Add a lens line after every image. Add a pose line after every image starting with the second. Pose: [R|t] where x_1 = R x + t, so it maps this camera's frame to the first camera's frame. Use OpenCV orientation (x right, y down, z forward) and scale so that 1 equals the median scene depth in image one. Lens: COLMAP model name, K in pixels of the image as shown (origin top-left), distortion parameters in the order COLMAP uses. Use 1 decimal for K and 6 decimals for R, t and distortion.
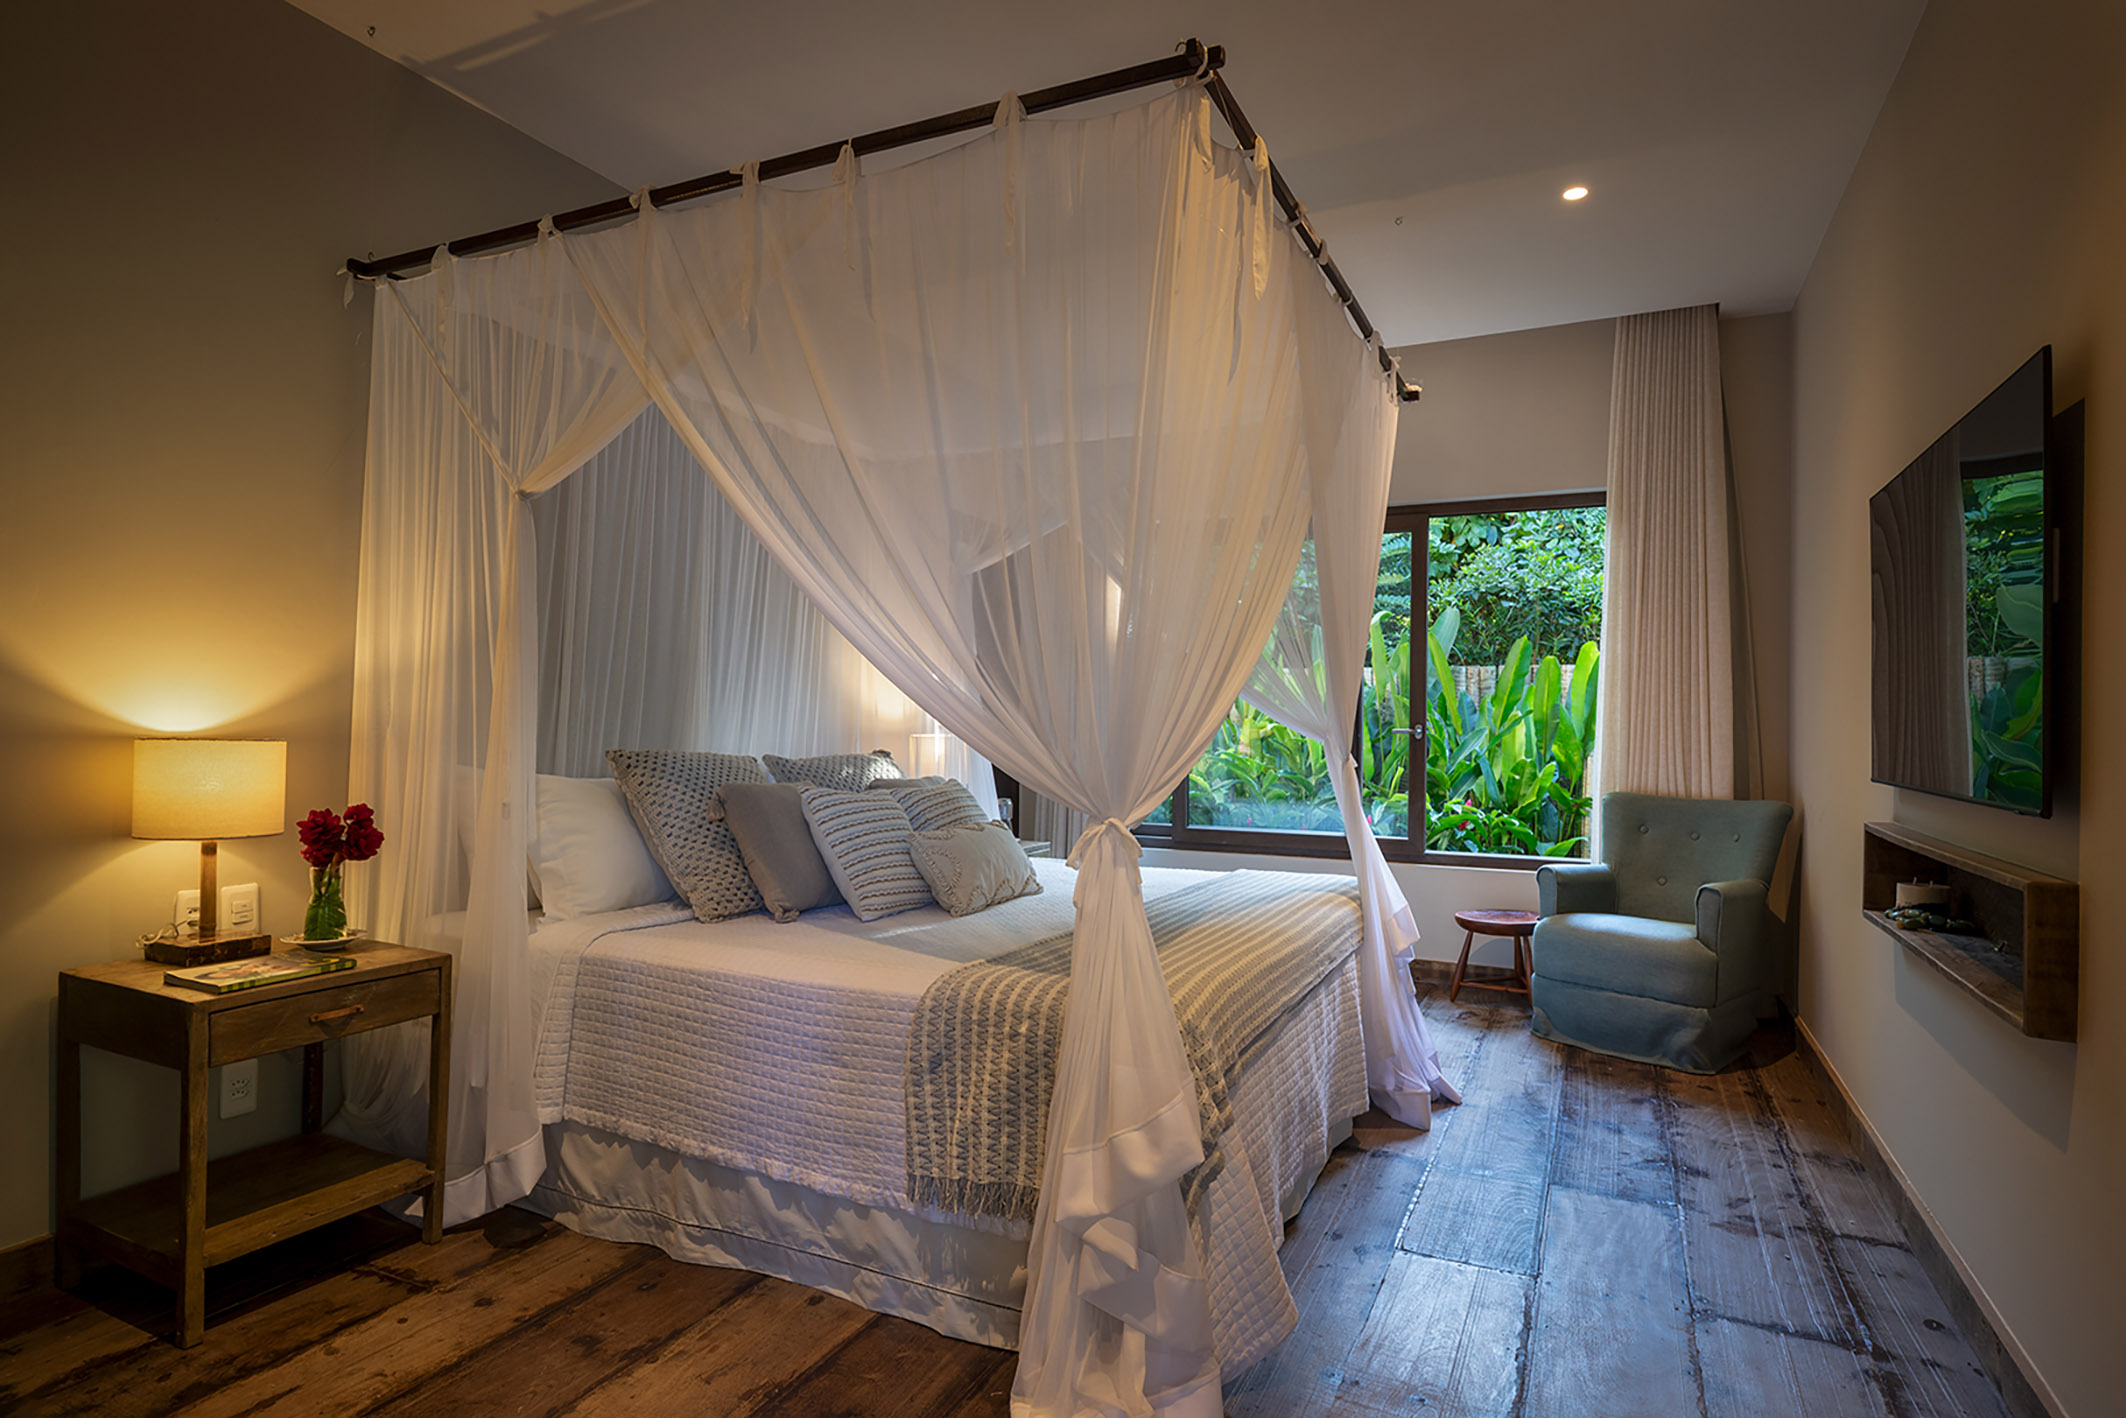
lens RADIAL K [[1132.7, 0, 1067.8], [0, 1132.7, 712.8], [0, 0, 1]] dist [-0.002297, 0.005836]
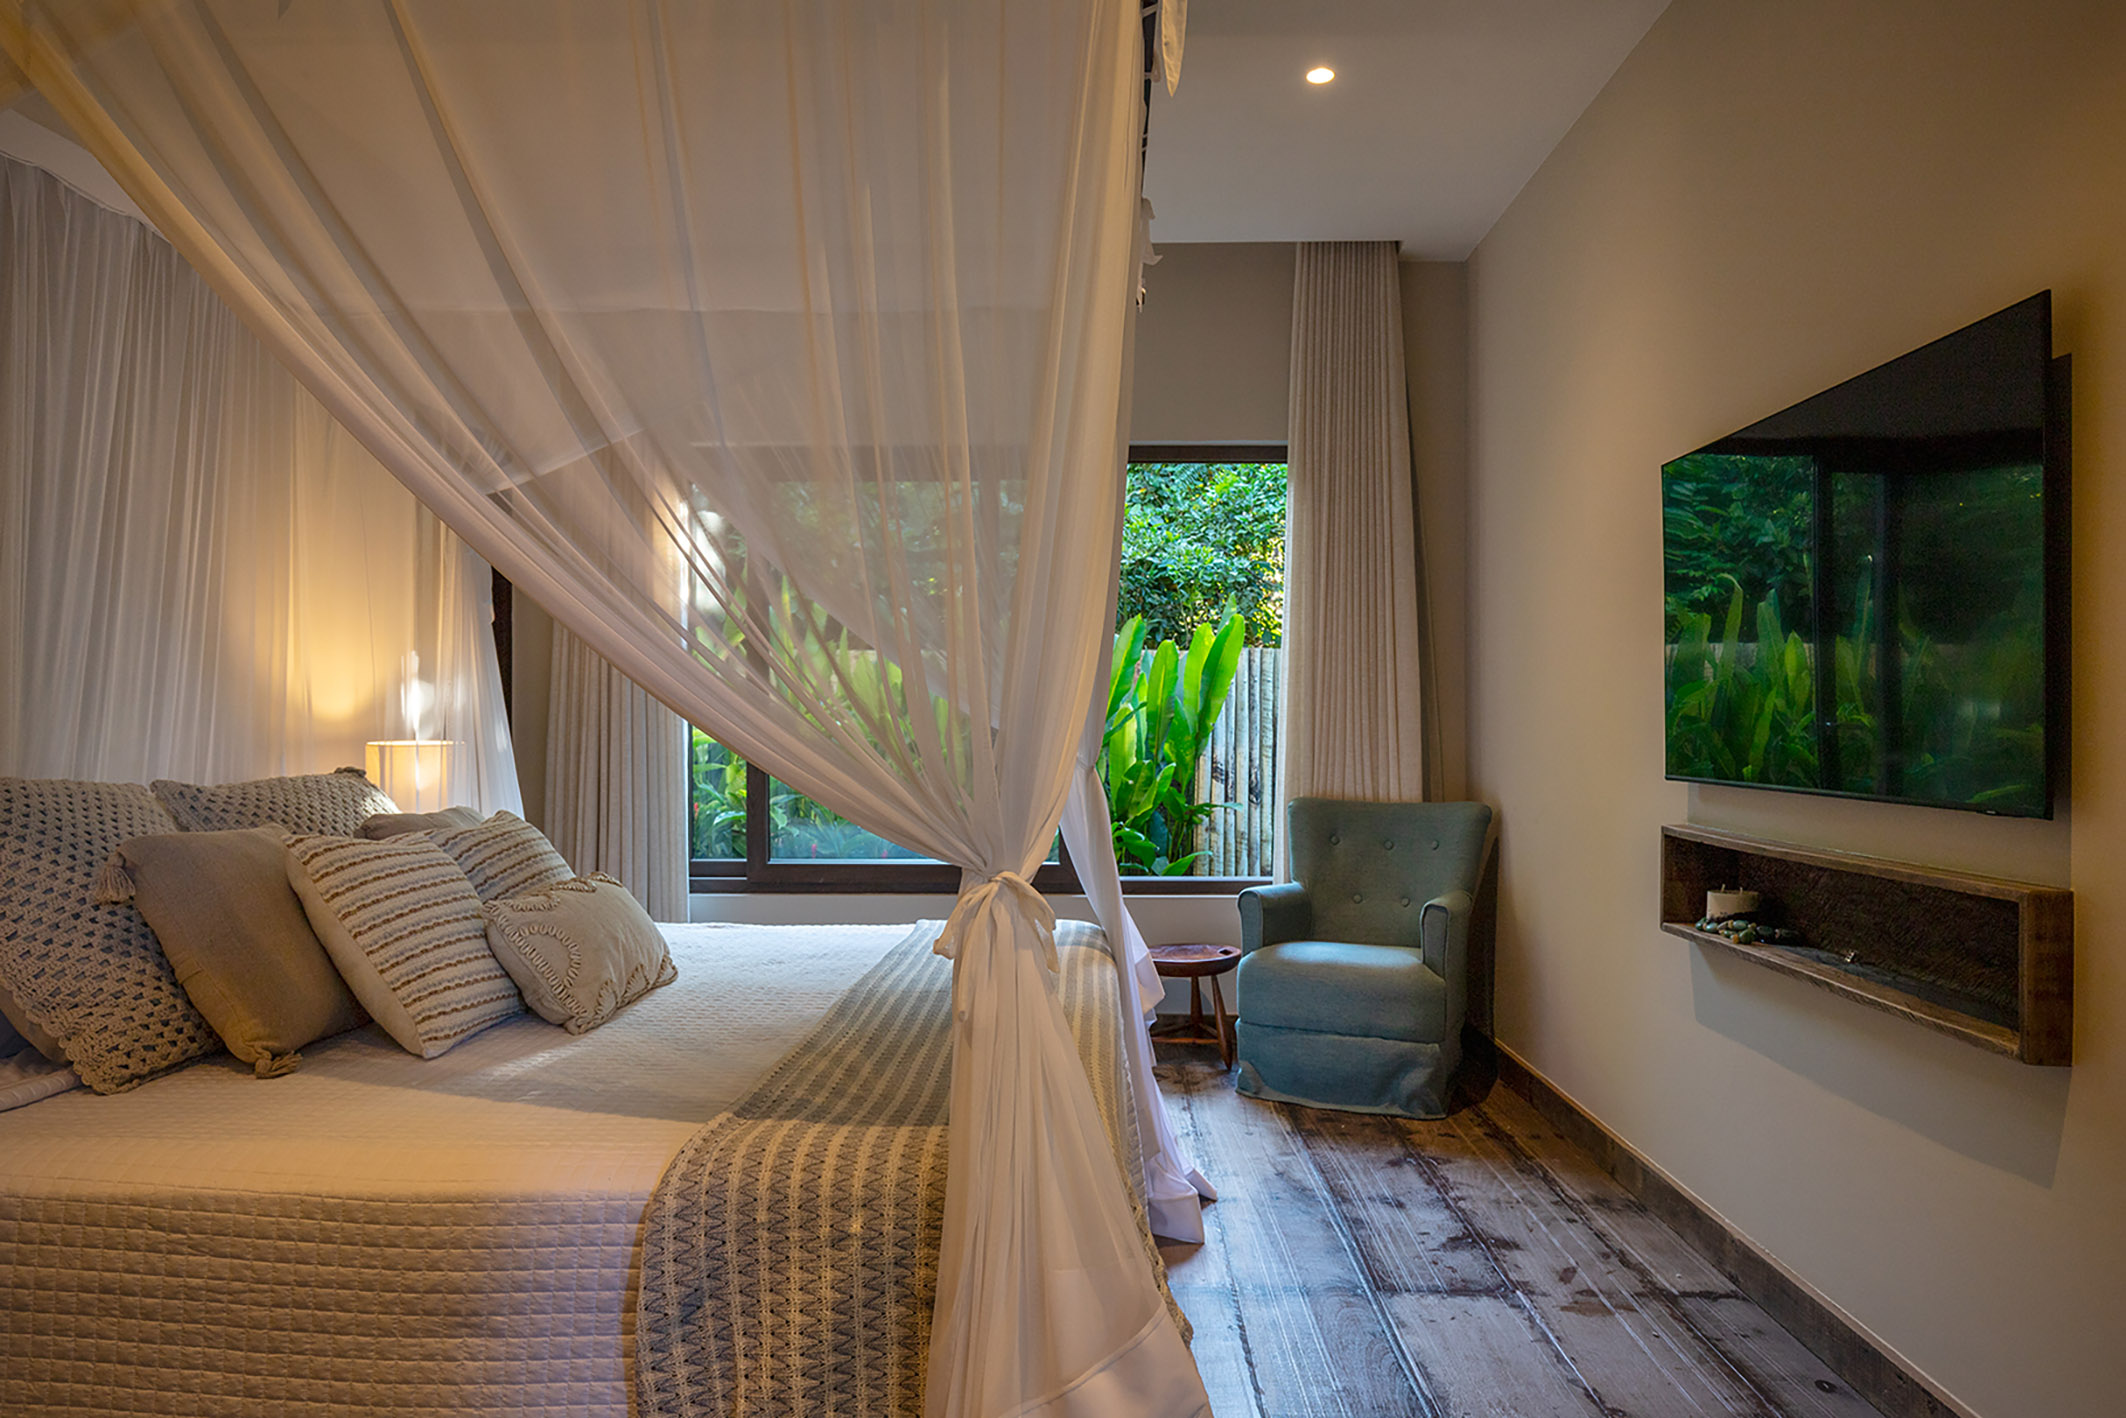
lens RADIAL K [[1378.0, 0, 1075.9], [0, 1378.0, 714.3], [0, 0, 1]] dist [-0.003231, 0.002788]
pose [[0.907693, -0.005827, 0.419595, -0.163311], [0.003621, 0.999975, 0.006053, 0.000553], [-0.419620, -0.003975, 0.907691, 0.191624]]
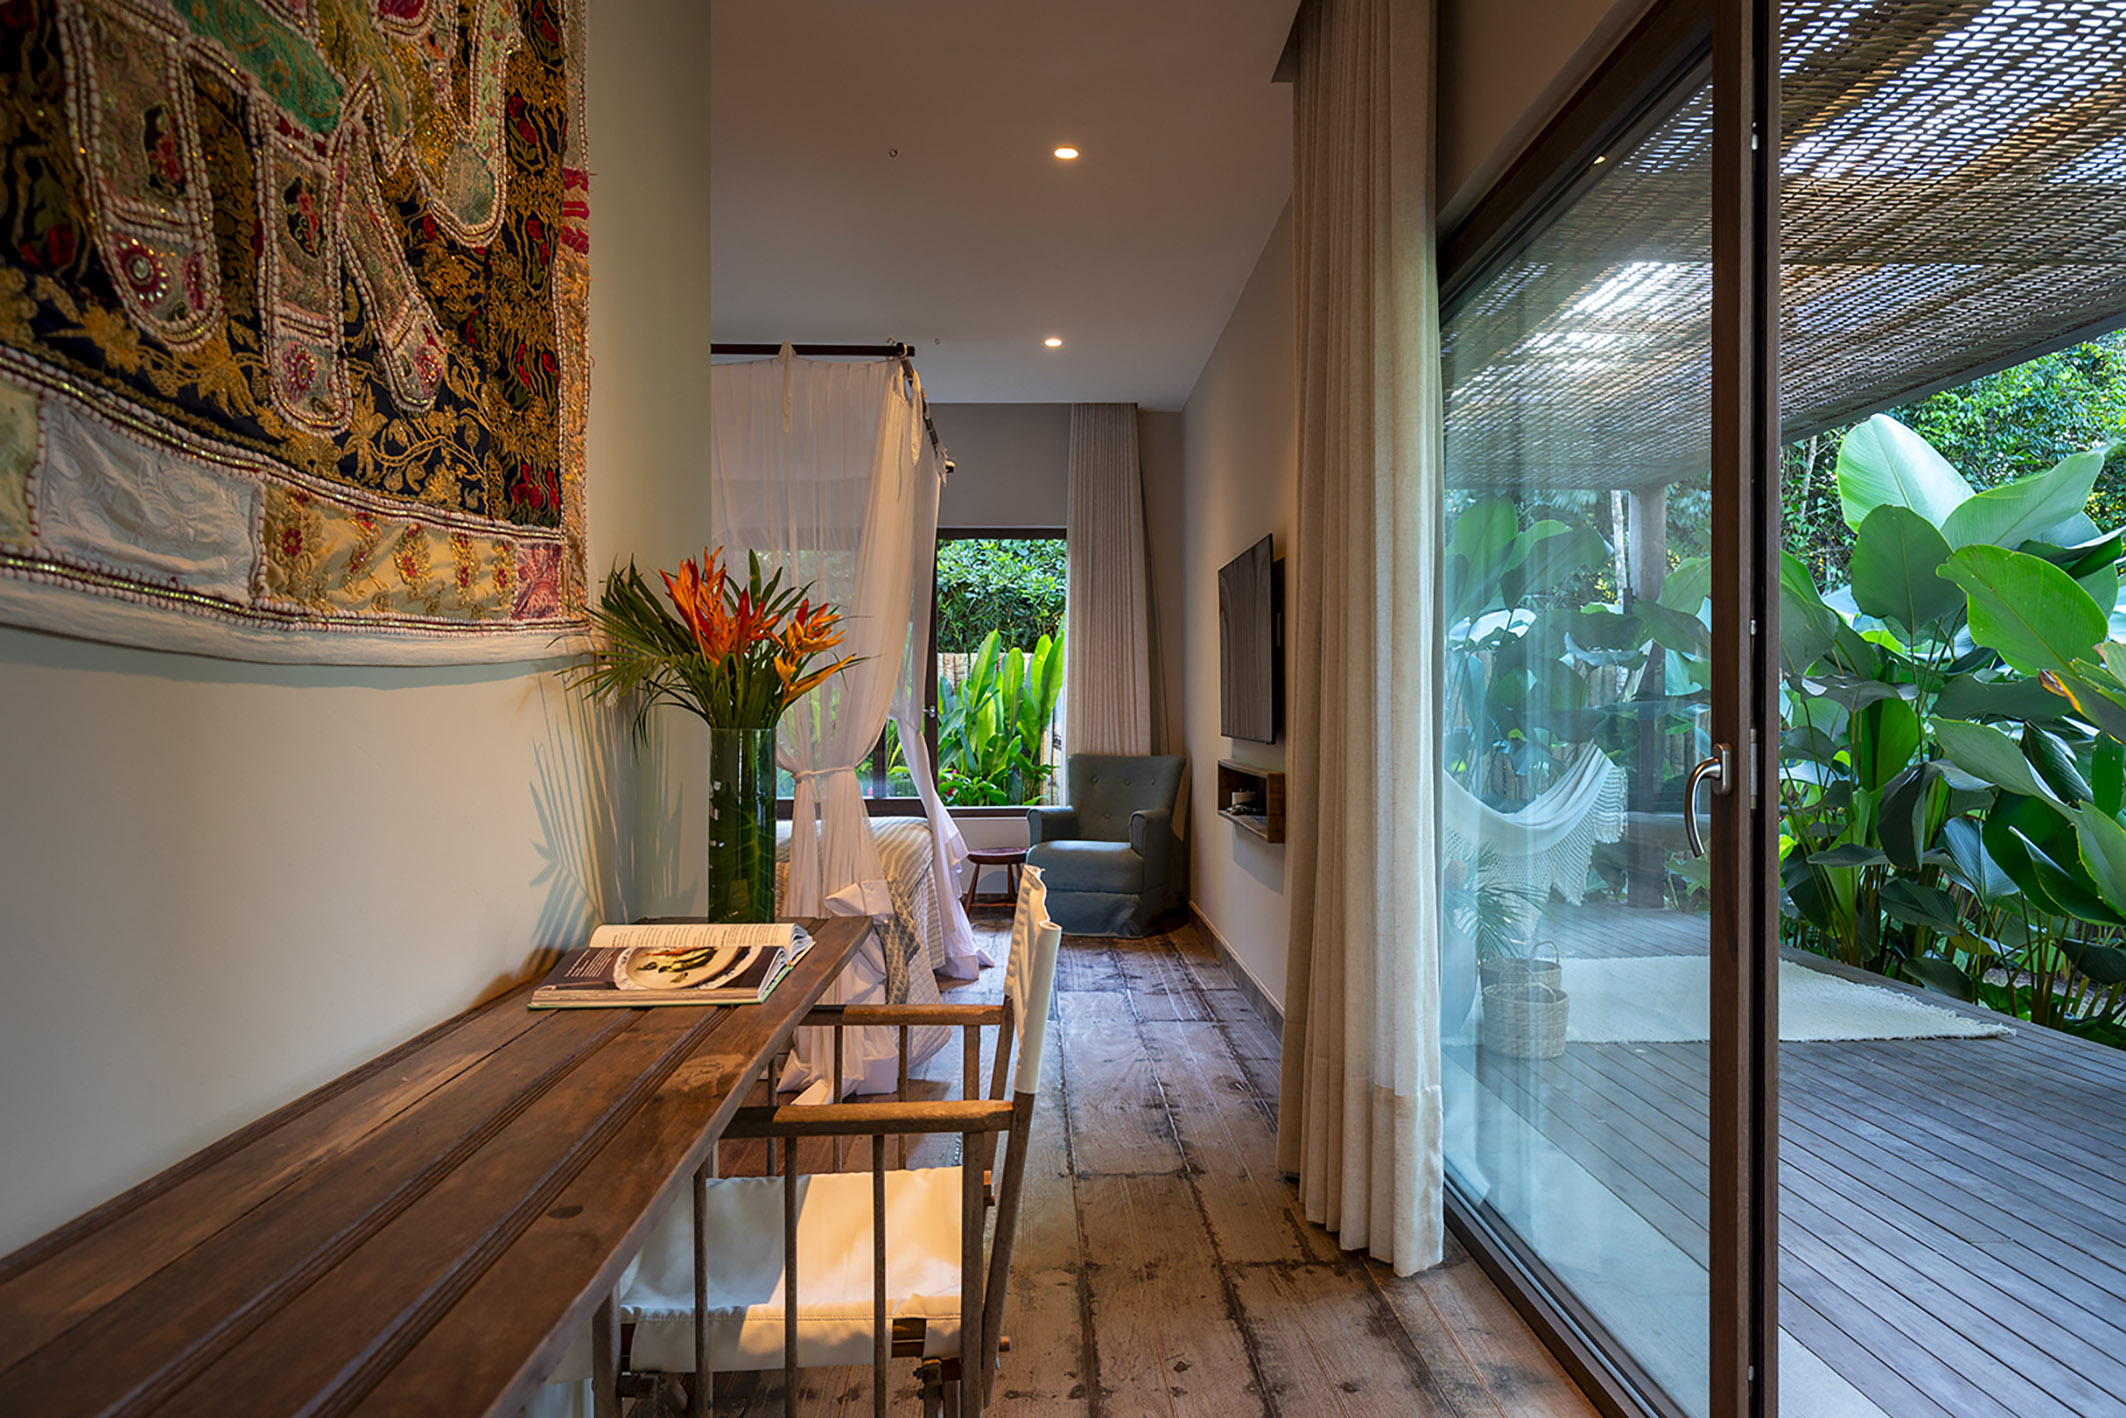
lens RADIAL K [[1378.0, 0, 1069.1], [0, 1378.0, 709.5], [0, 0, 1]] dist [-0.003231, 0.002788]
pose [[0.888604, -0.017824, 0.458329, -0.421914], [0.011987, 0.999806, 0.015641, -0.013188], [-0.458519, -0.008405, 0.888645, -0.699361]]
